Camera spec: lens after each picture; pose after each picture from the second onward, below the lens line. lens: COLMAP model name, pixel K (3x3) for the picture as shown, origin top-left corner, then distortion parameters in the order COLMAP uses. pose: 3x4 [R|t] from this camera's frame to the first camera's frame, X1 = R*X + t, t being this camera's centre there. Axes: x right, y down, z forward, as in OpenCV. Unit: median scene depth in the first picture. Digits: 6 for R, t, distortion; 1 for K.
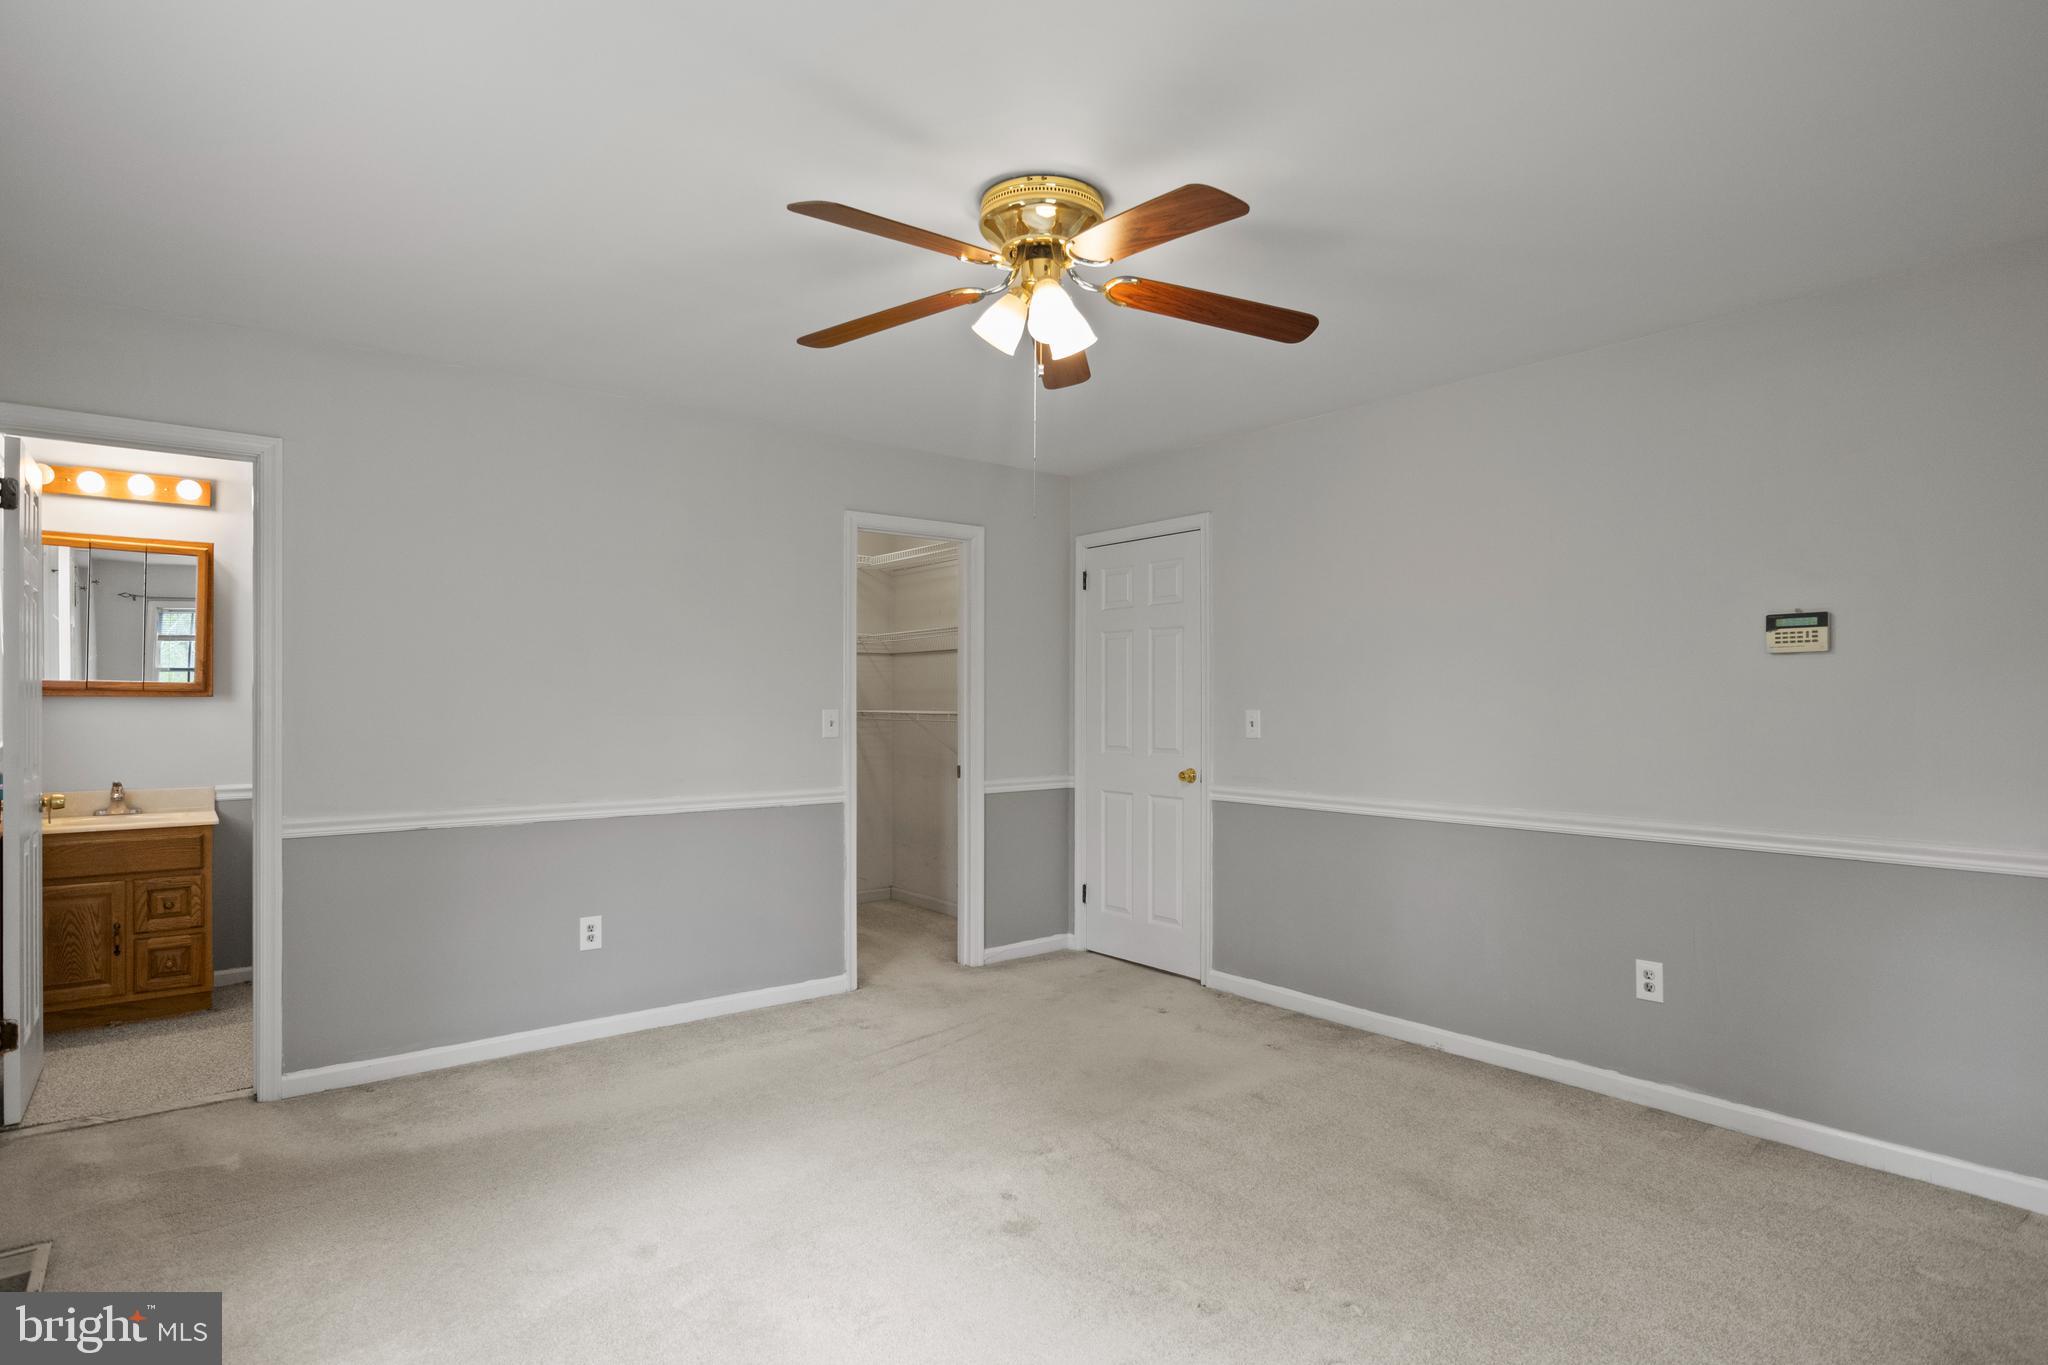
lens RADIAL K [[1053.6, 0, 1034.8], [0, 1053.6, 686.9], [0, 0, 1]] dist [-0.005550, -0.001018]
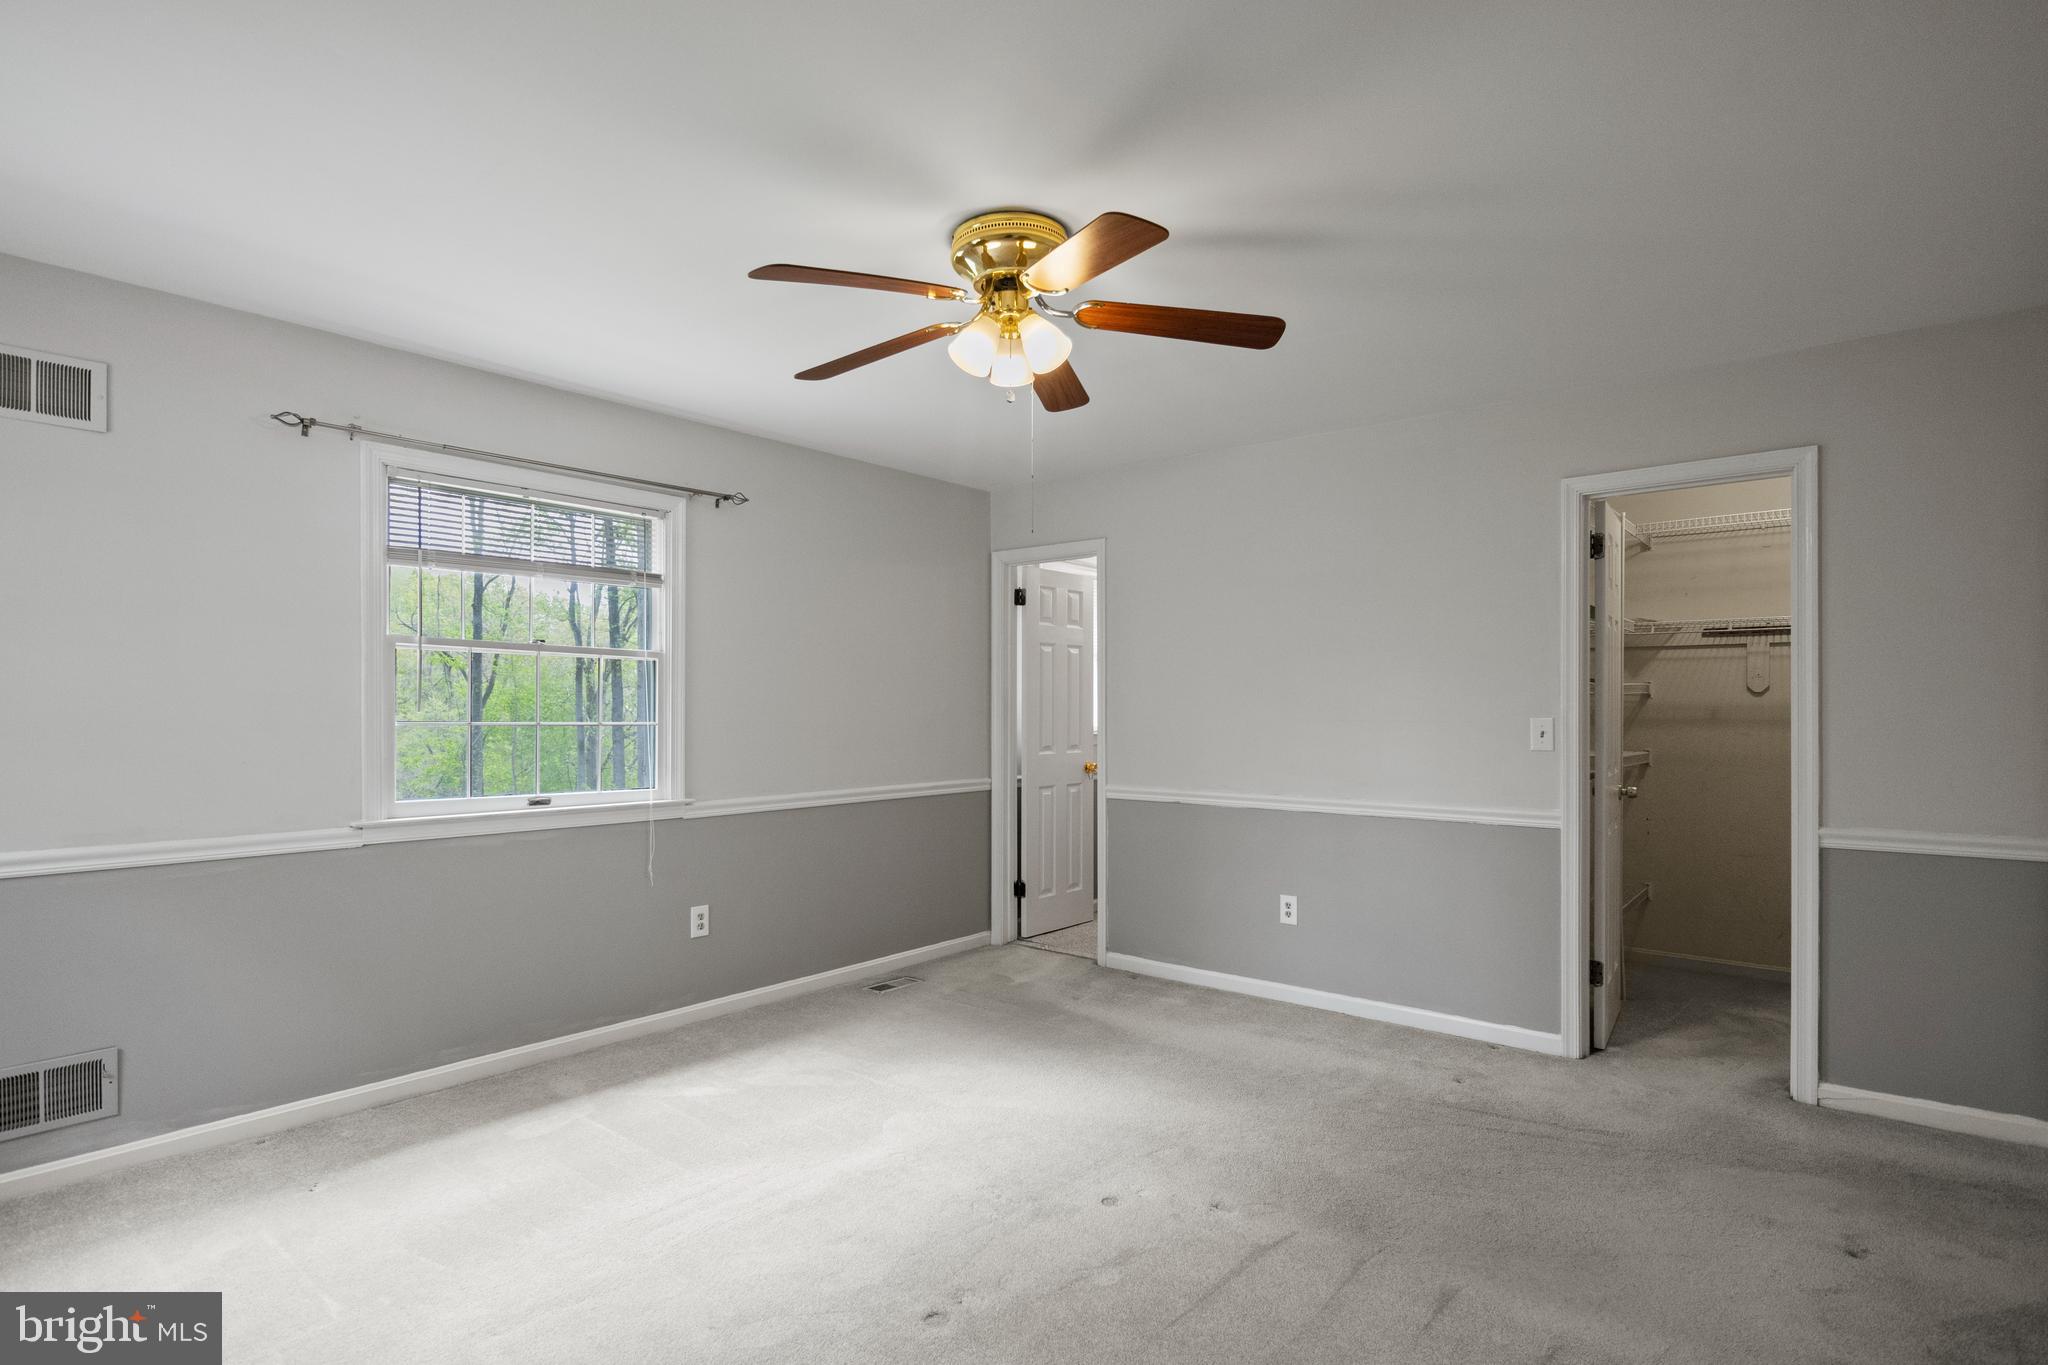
lens RADIAL K [[1053.6, 0, 1035.0], [0, 1053.6, 699.4], [0, 0, 1]] dist [-0.005550, -0.001018]
pose [[0.186020, -0.012315, -0.982469, 0.626327], [0.014542, 0.999846, -0.009780, 0.010241], [0.982438, -0.012468, 0.186170, 0.487491]]
